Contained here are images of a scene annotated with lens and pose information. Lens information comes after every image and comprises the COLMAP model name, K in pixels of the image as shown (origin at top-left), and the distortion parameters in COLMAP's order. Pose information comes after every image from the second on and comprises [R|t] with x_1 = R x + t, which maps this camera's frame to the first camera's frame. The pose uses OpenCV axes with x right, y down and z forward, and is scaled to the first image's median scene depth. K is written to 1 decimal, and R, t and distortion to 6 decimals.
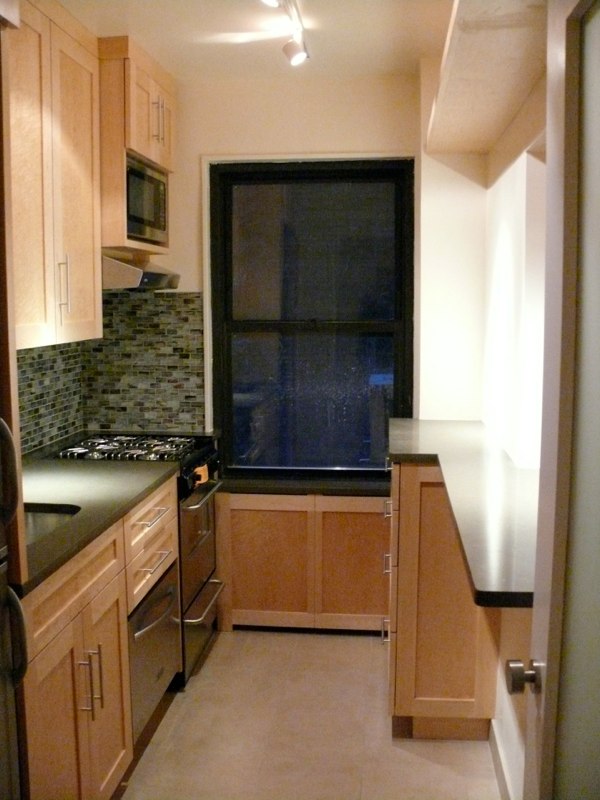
lens RADIAL K [[827.5, 0, 300.0], [0, 827.5, 400.0], [0, 0, 1]] dist [-0.203417, 0.208813]
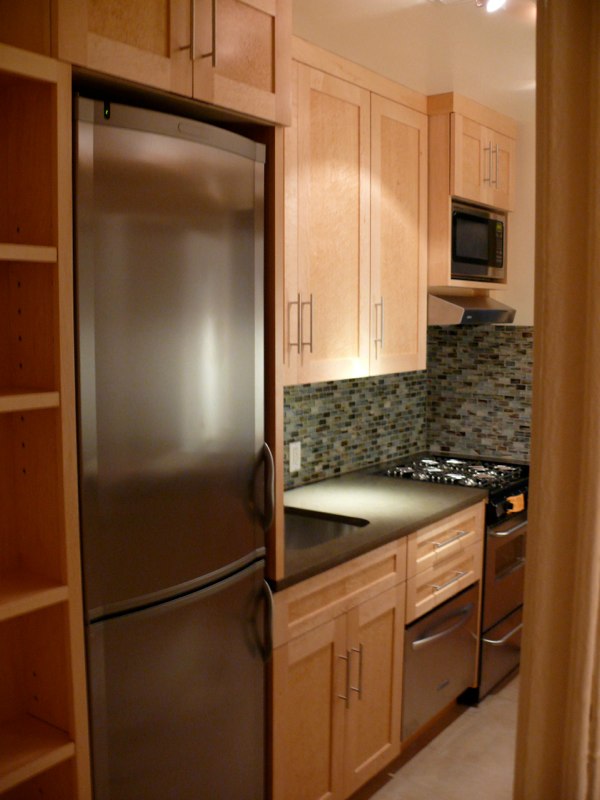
lens RADIAL K [[827.5, 0, 300.0], [0, 827.5, 400.0], [0, 0, 1]] dist [-0.203417, 0.208813]
pose [[0.865544, 0.056163, -0.497674, 0.153070], [-0.063550, 0.997976, 0.002097, -0.025563], [0.496784, 0.029812, 0.867362, -0.034112]]
